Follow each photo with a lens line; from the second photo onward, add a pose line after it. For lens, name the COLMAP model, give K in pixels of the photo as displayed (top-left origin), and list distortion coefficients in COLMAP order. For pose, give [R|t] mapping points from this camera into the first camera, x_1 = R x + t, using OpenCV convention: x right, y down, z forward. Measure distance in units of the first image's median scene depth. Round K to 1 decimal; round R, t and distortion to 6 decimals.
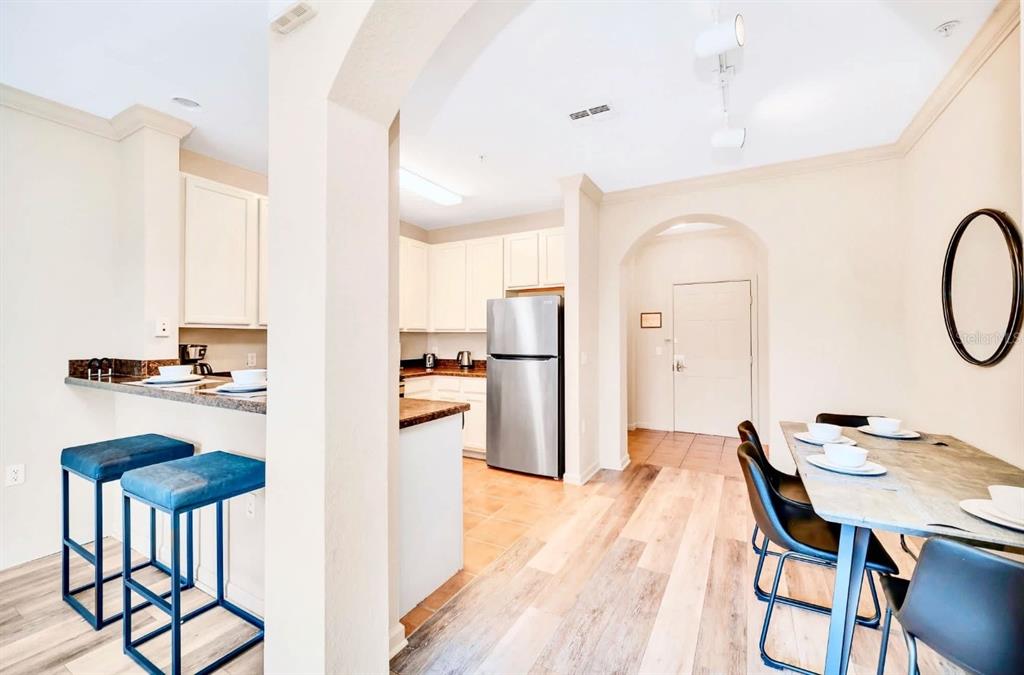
lens RADIAL K [[407.7, 0, 512.0], [0, 407.7, 337.5], [0, 0, 1]] dist [-0.000942, -0.000100]
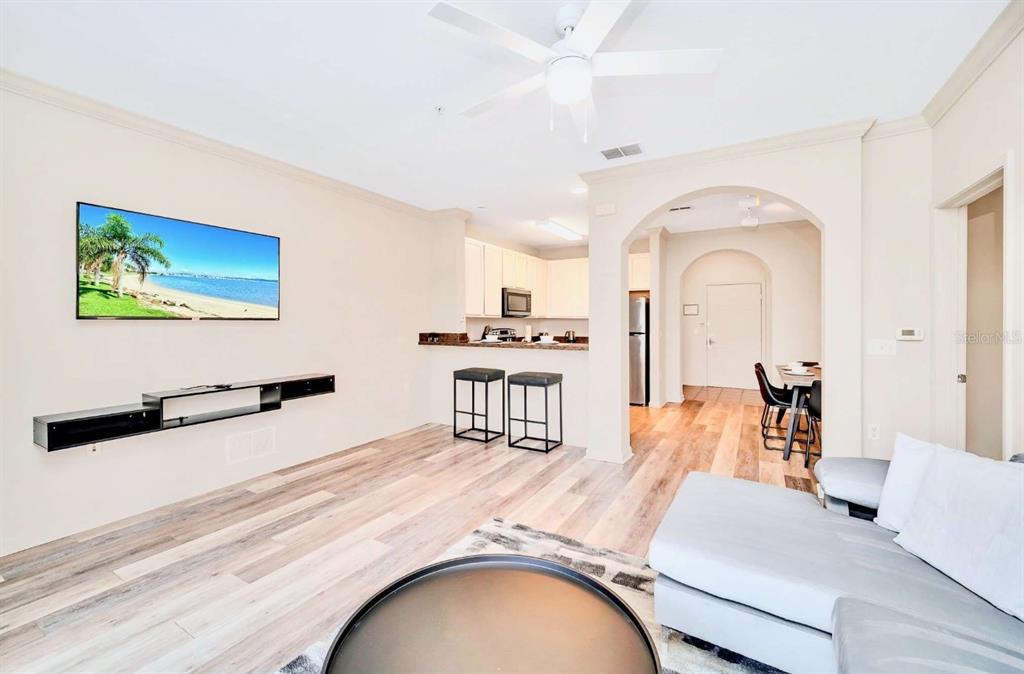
lens RADIAL K [[419.5, 0, 503.9], [0, 419.5, 322.2], [0, 0, 1]] dist [0.000445, -0.000173]
pose [[0.999743, -0.000061, -0.022648, -0.438909], [0.000160, 0.999990, 0.004380, -0.005951], [0.022648, -0.004382, 0.999734, -0.760655]]
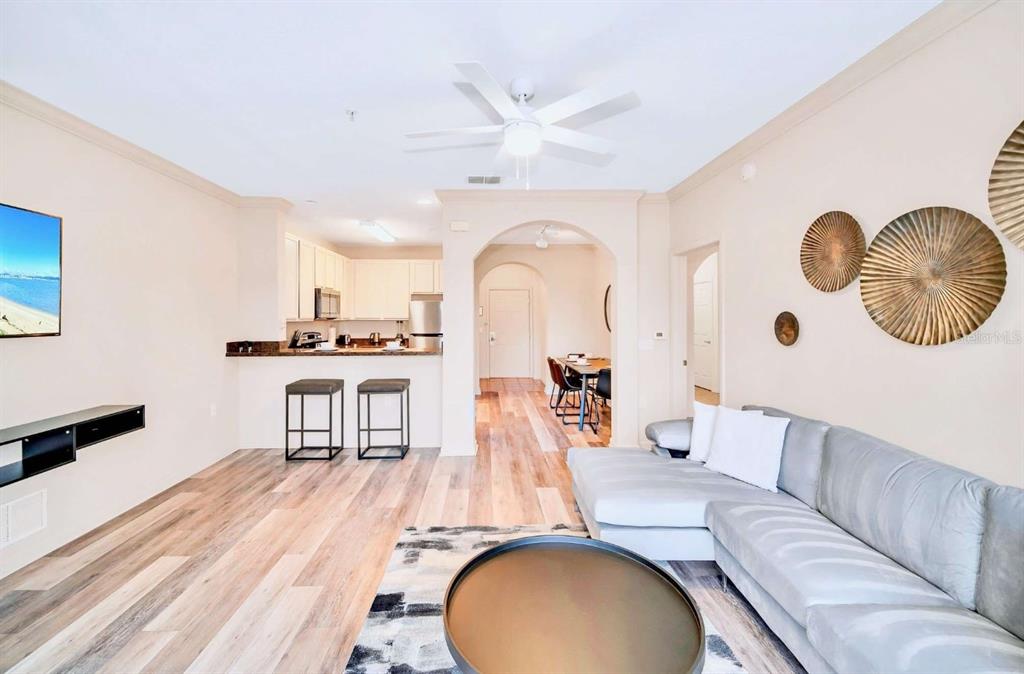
lens RADIAL K [[431.7, 0, 496.2], [0, 431.7, 315.6], [0, 0, 1]] dist [-0.001322, -0.000113]
pose [[0.851680, -0.000475, 0.524062, -0.755887], [-0.000211, 0.999999, 0.001248, -0.039876], [-0.524062, -0.001174, 0.851679, -0.763867]]
